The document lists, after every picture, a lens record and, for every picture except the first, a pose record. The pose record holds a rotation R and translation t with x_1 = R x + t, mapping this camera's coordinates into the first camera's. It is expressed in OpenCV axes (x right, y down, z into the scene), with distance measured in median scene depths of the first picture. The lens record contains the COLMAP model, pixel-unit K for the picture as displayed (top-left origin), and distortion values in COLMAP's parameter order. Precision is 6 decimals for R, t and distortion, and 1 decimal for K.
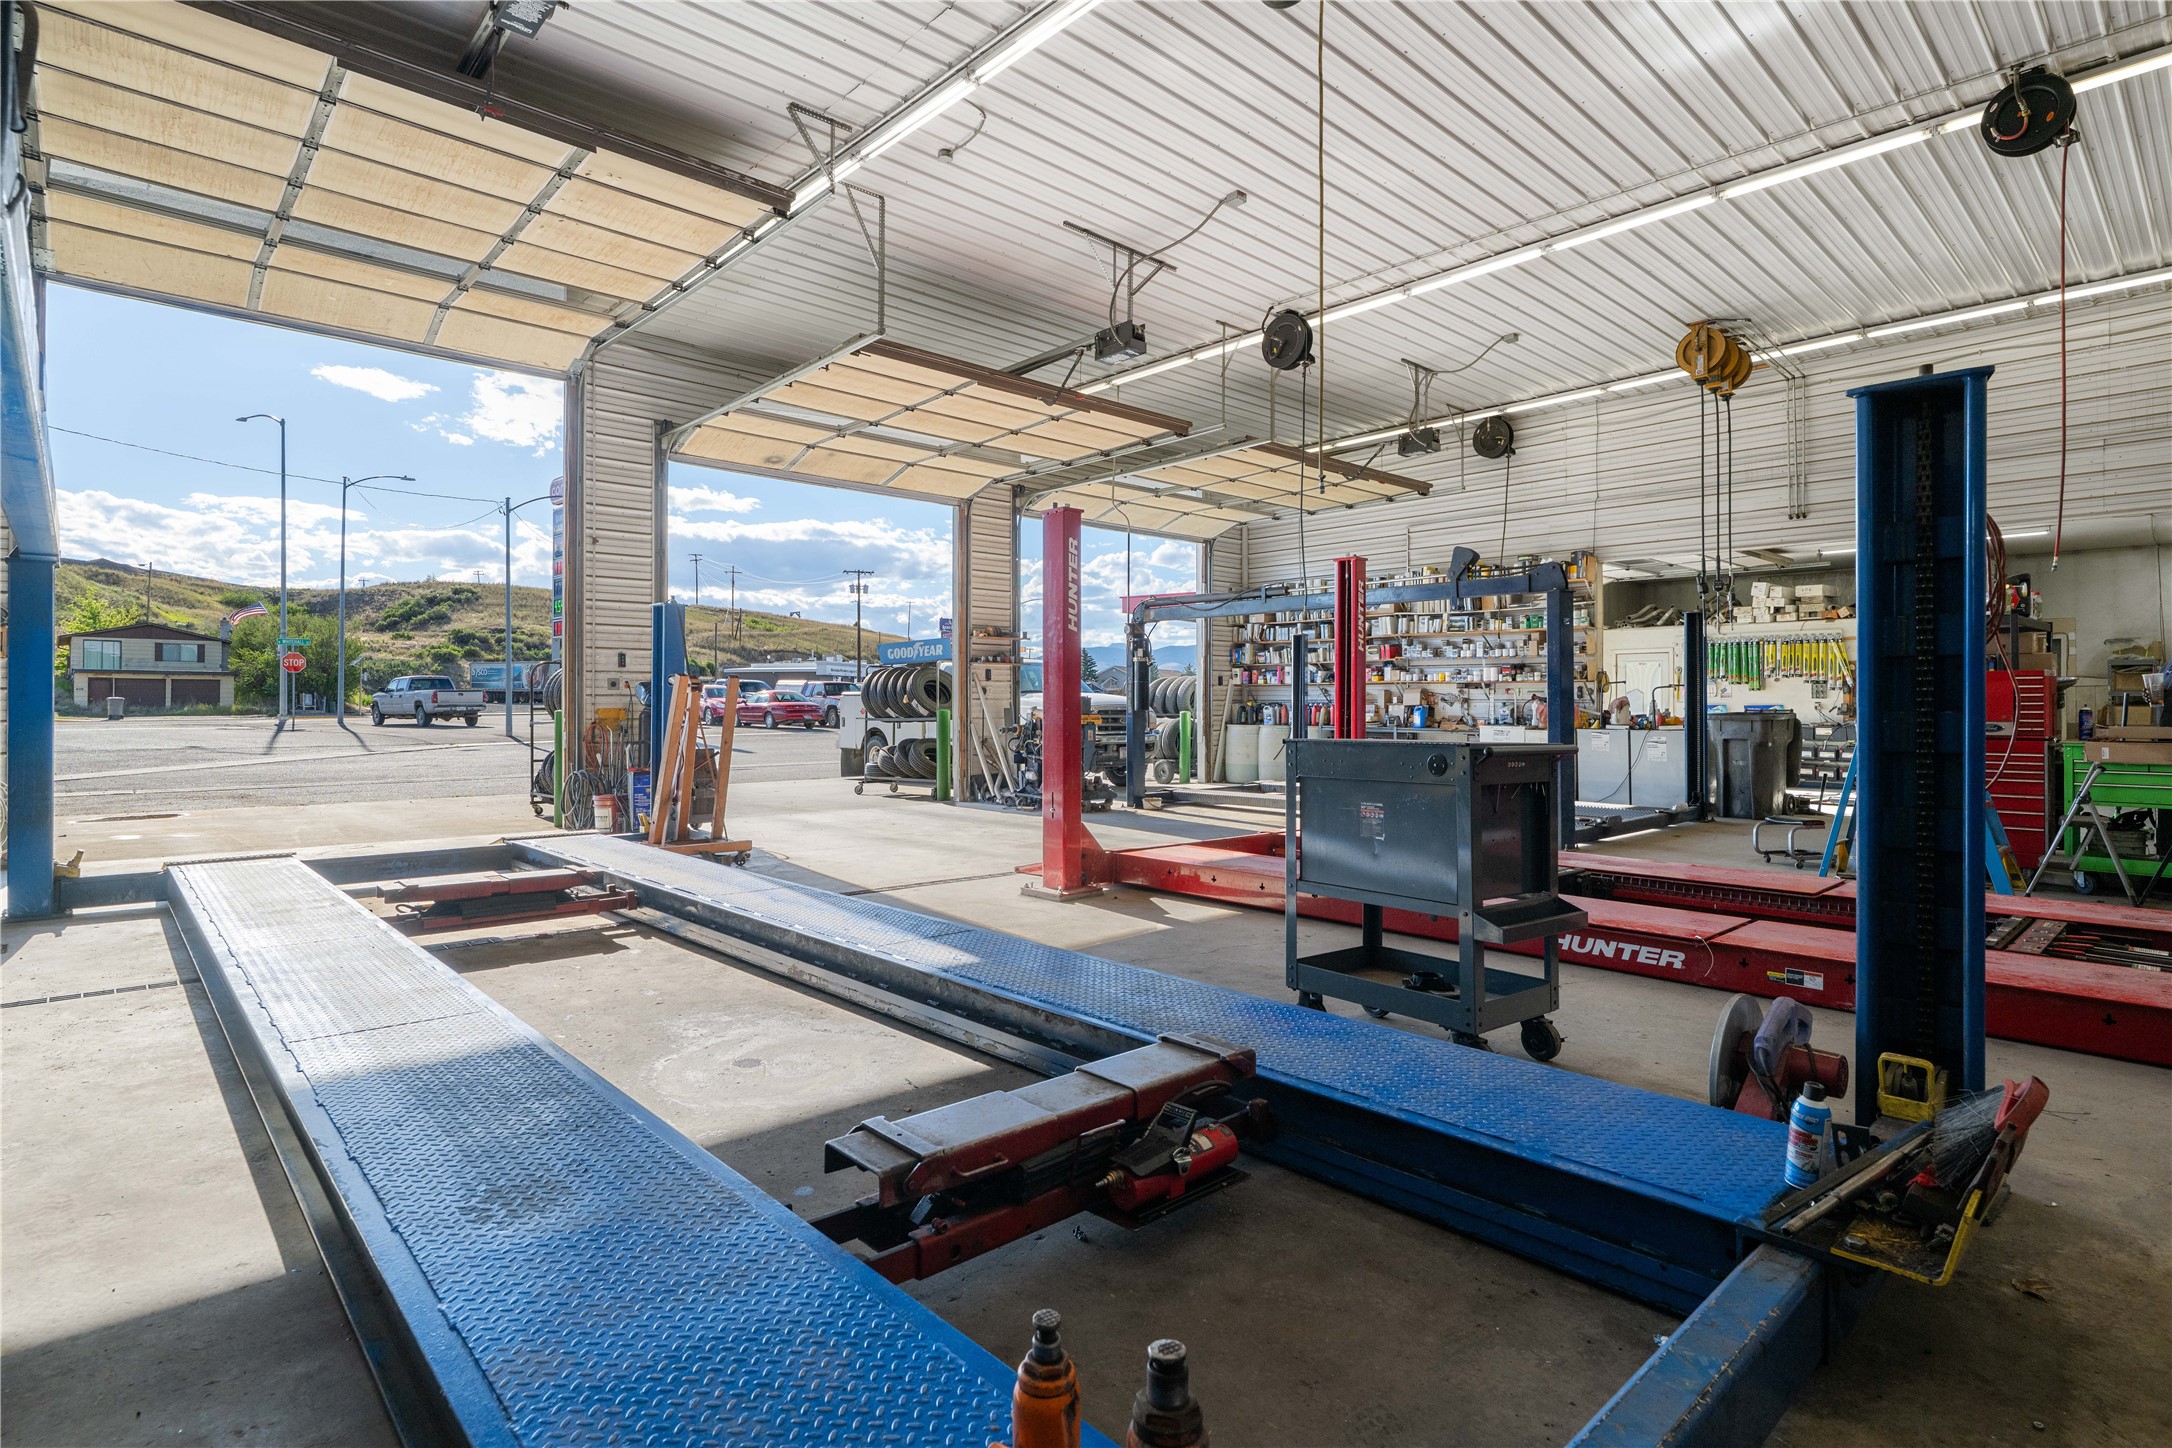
lens RADIAL K [[1087.7, 0, 1082.1], [0, 1087.7, 708.5], [0, 0, 1]] dist [-0.001714, 0.000665]
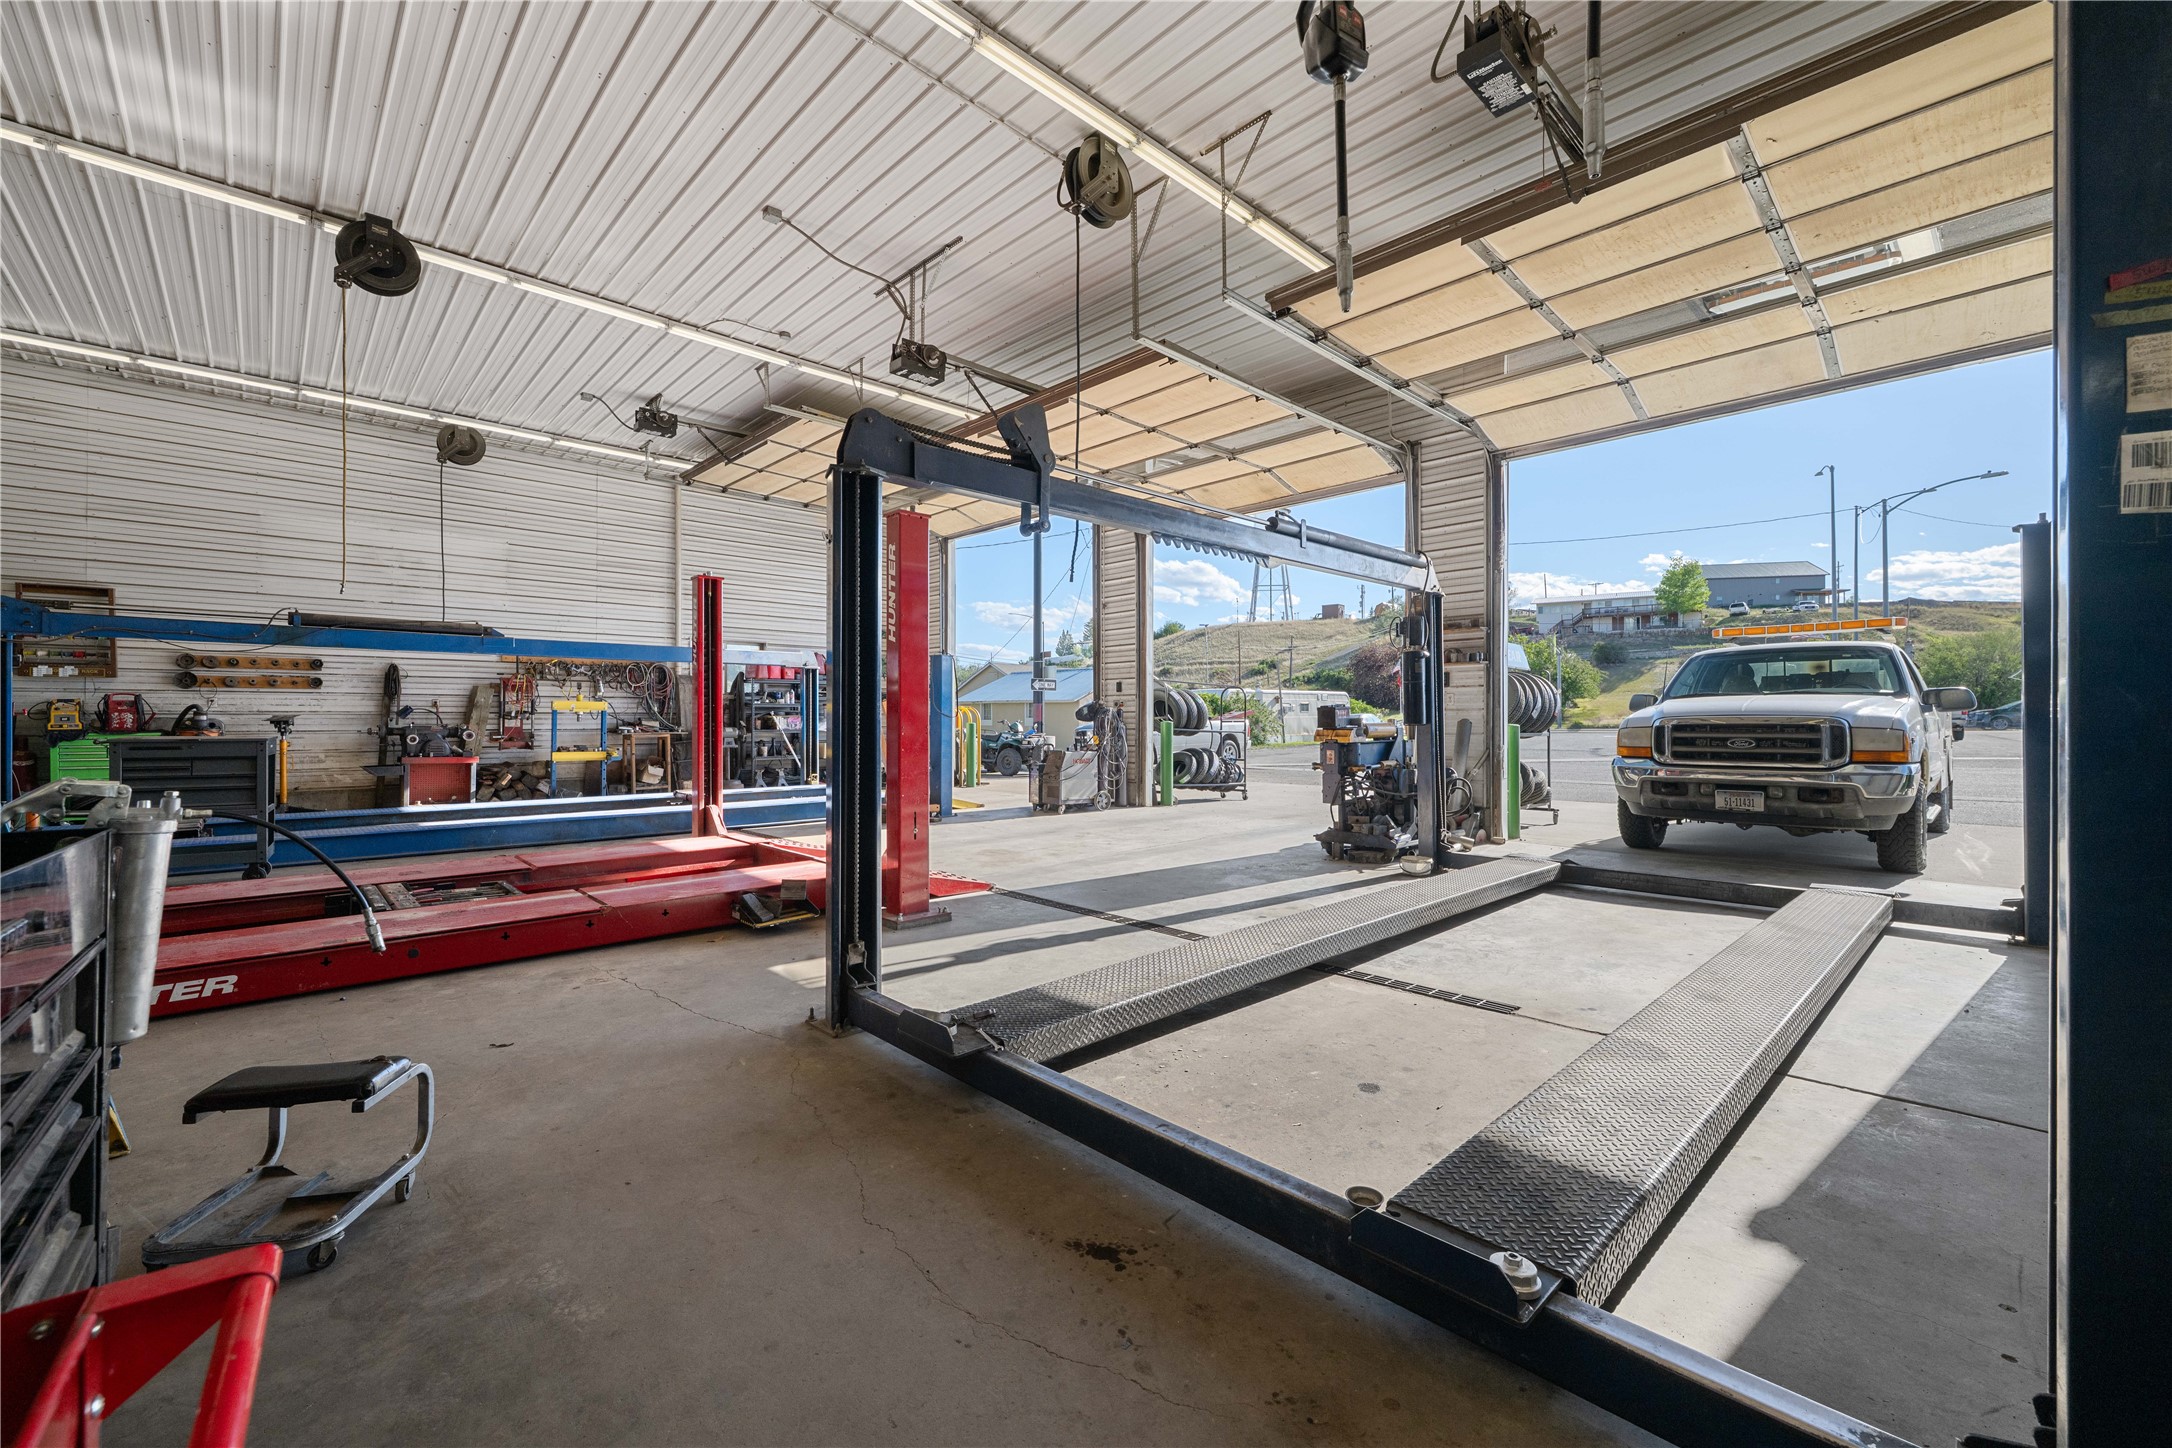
lens RADIAL K [[871.3, 0, 1084.0], [0, 871.3, 719.6], [0, 0, 1]] dist [0.001983, 0.000170]
pose [[0.014942, -0.002086, -0.999886, 0.468966], [-0.000372, 0.999998, -0.002091, -0.000127], [0.999888, 0.000403, 0.014941, 0.628483]]
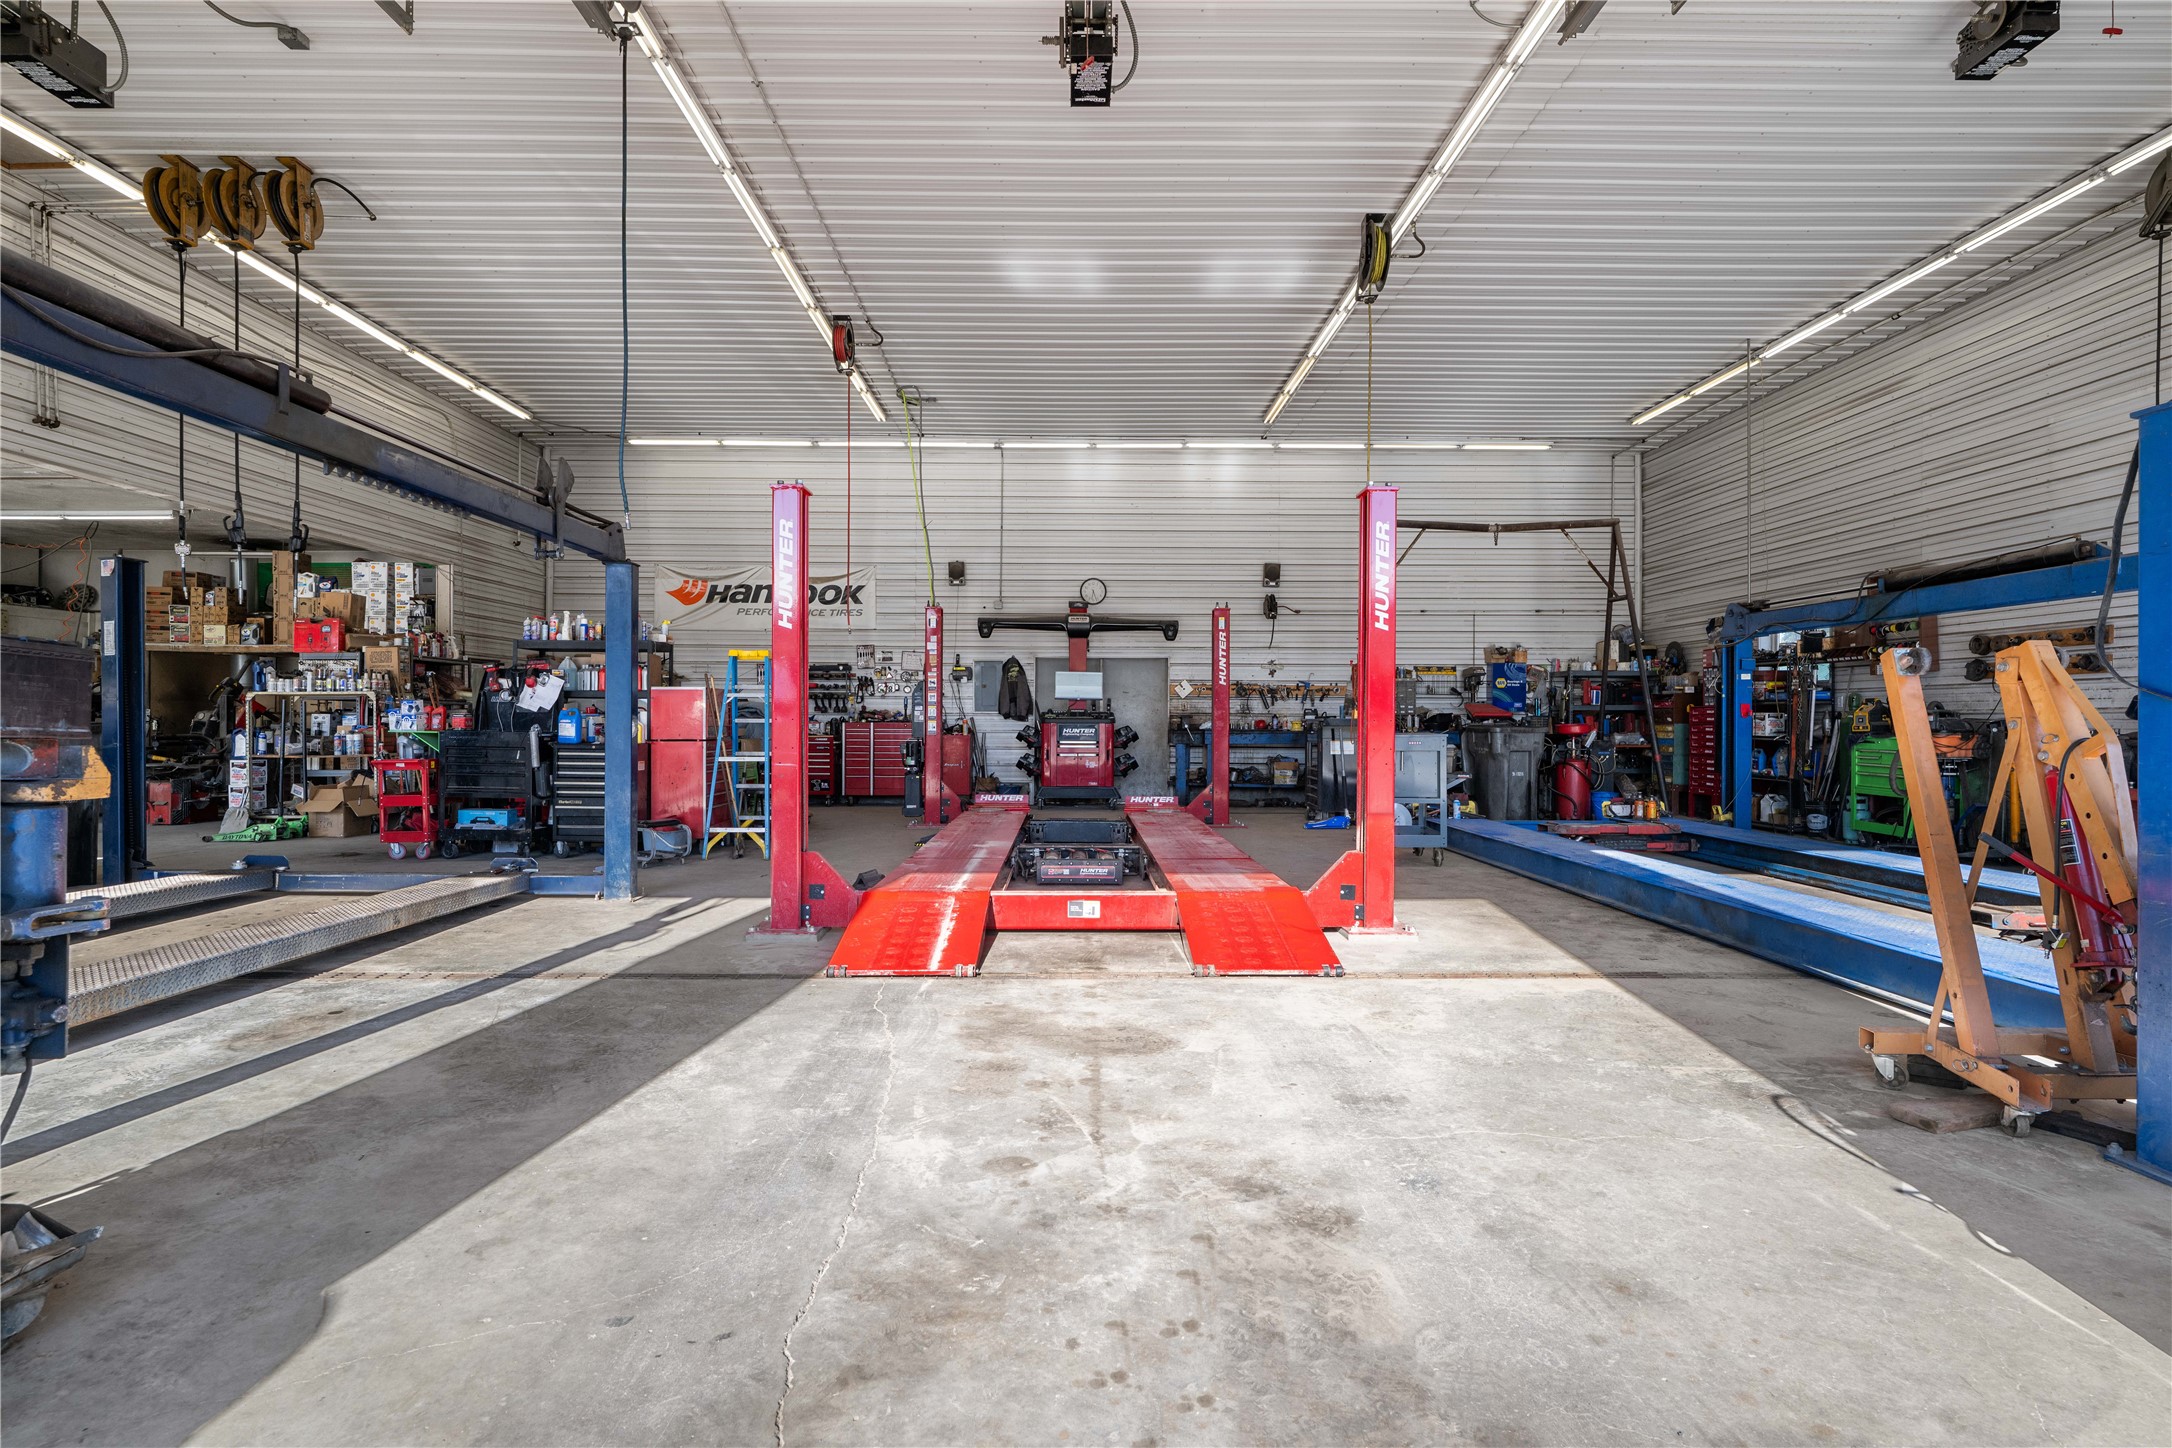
lens RADIAL K [[1104.5, 0, 1077.7], [0, 1104.5, 728.6], [0, 0, 1]] dist [-0.001439, -0.000505]
pose [[-0.741113, -0.009870, 0.671308, -0.189649], [-0.005242, 0.999947, 0.008915, 0.000175], [-0.671360, 0.003088, -0.741125, 0.780526]]
